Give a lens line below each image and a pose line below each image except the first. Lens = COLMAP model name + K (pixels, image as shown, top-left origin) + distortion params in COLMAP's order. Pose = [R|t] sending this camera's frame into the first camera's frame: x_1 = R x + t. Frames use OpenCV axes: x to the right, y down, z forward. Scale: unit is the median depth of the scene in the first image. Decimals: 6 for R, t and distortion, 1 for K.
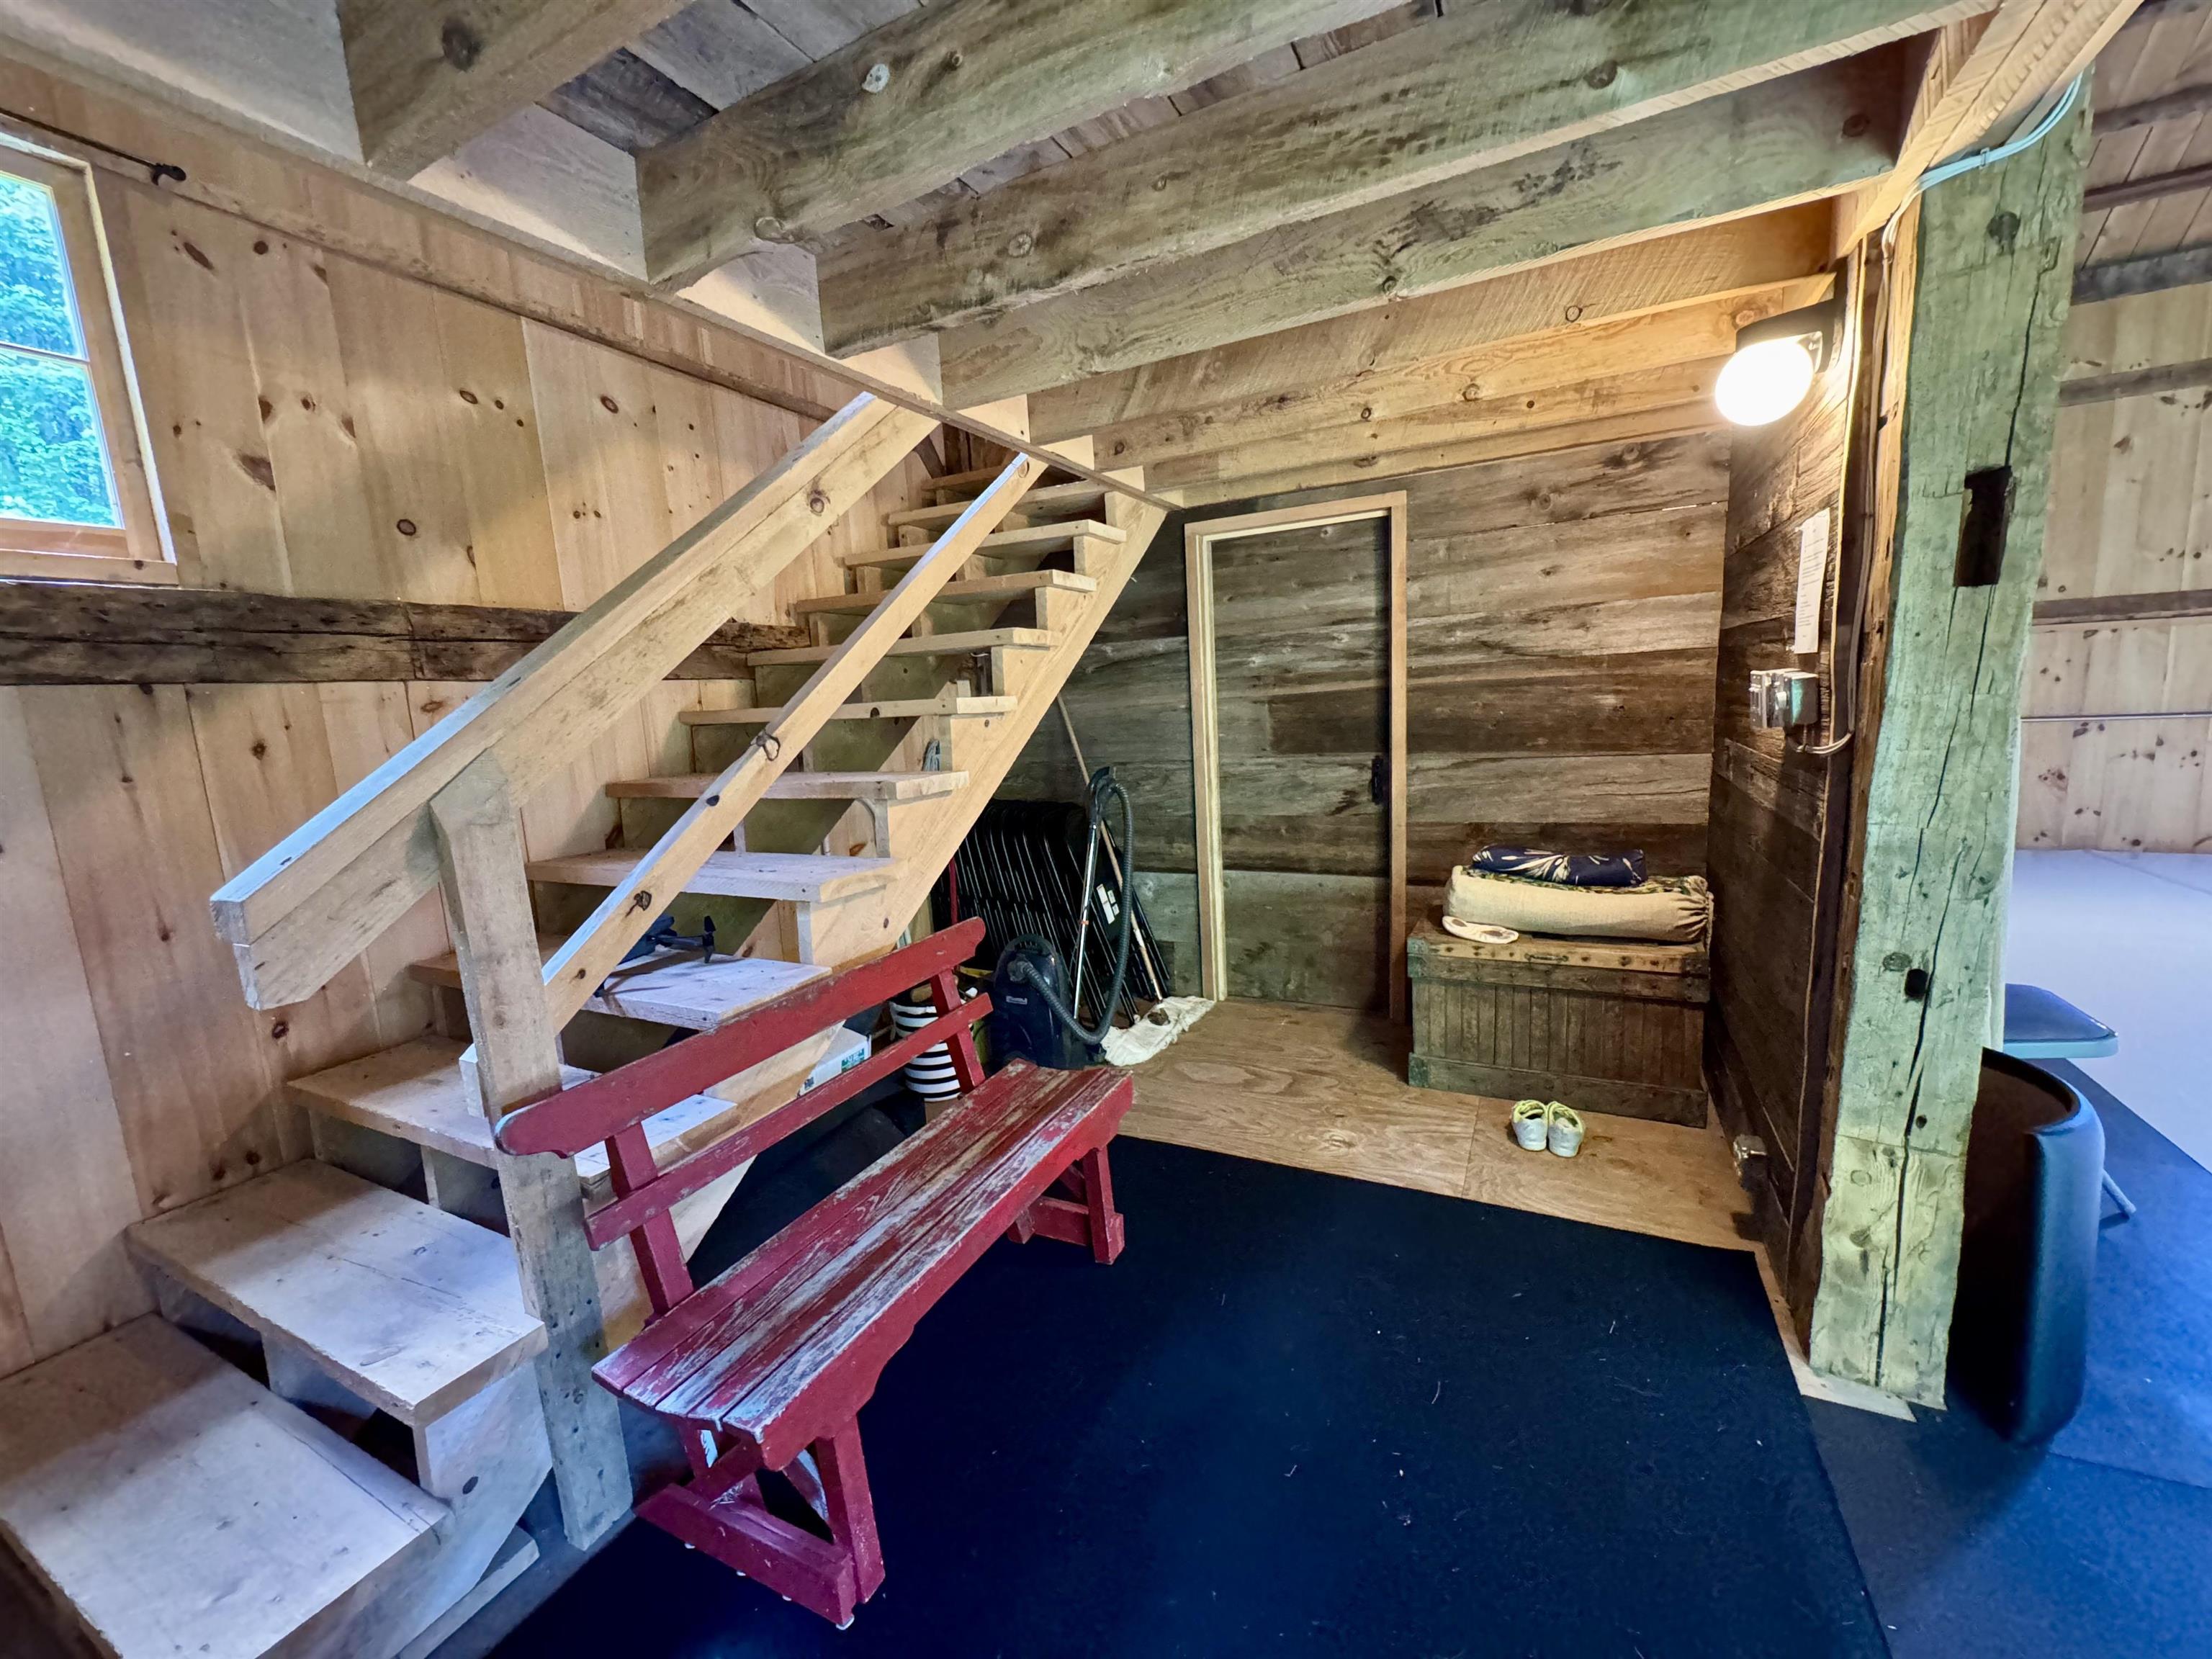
lens RADIAL K [[881.1, 0, 1107.4], [0, 881.1, 830.1], [0, 0, 1]] dist [-0.002831, 0.000428]
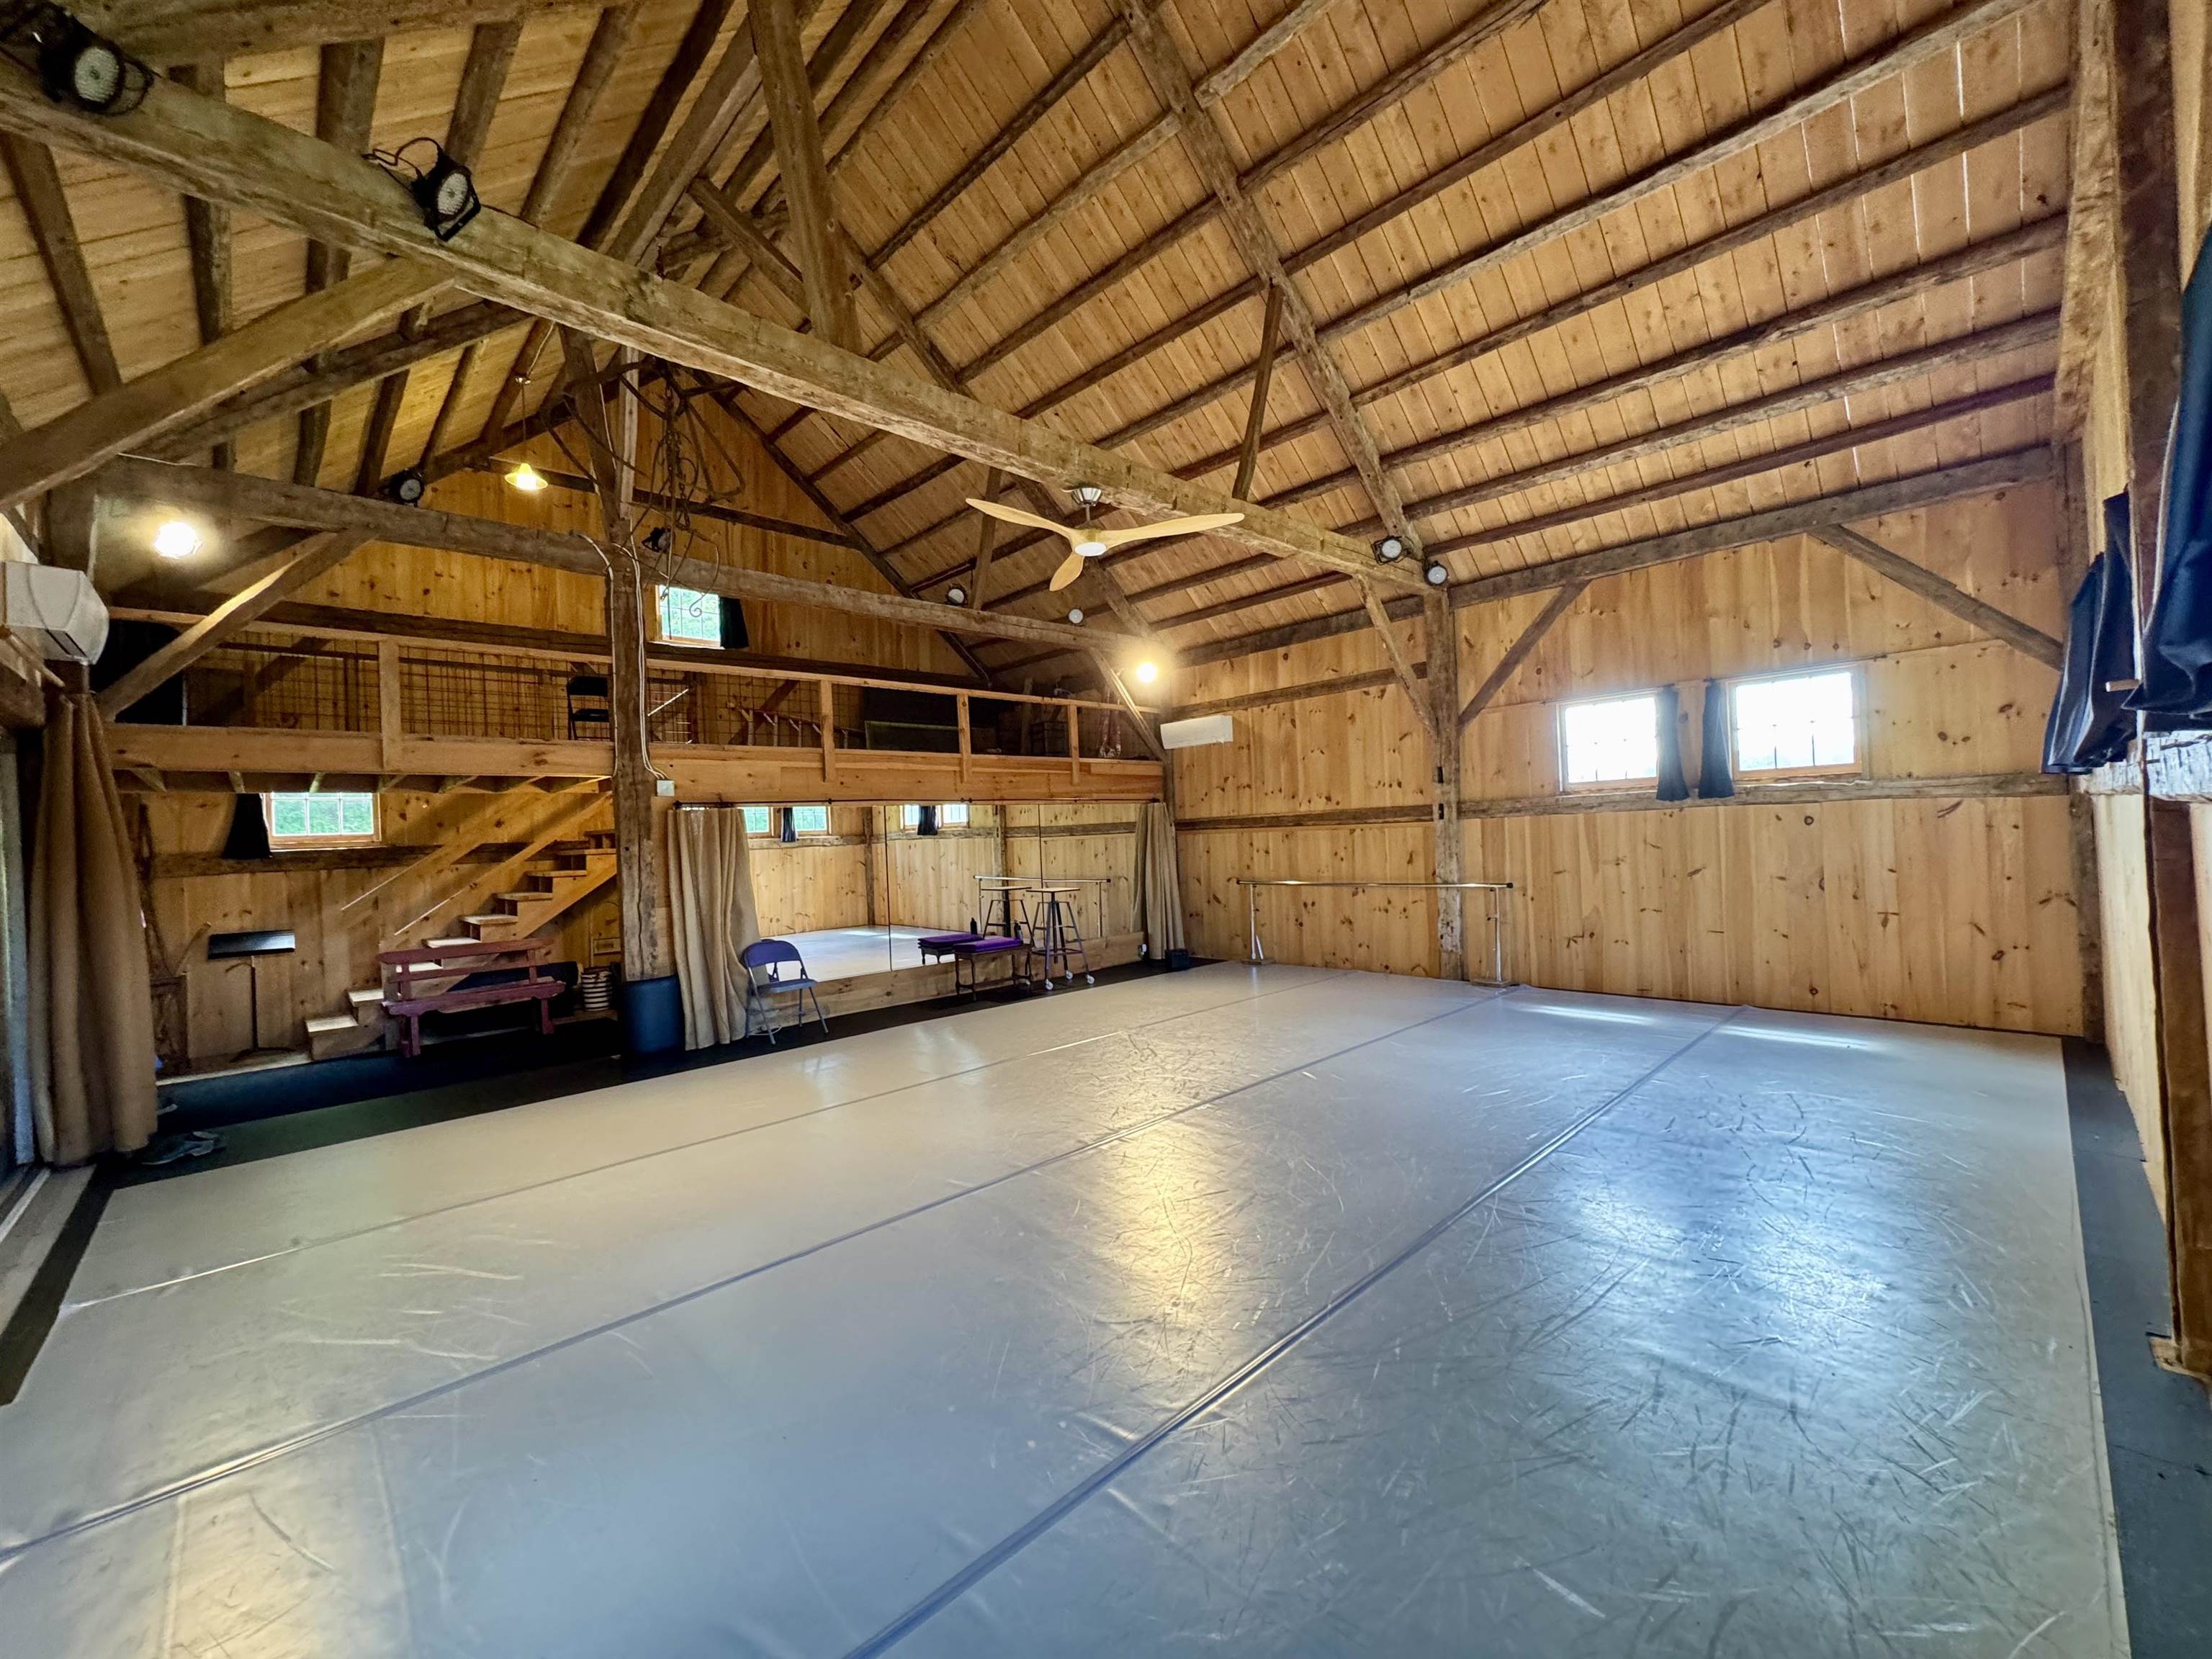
lens RADIAL K [[881.1, 0, 1101.0], [0, 881.1, 831.5], [0, 0, 1]] dist [-0.002831, 0.000428]
pose [[0.944255, 0.010661, -0.329042, 1.267959], [-0.056268, 0.989995, -0.129398, 0.006757], [0.324371, 0.140699, 0.935408, -0.654879]]
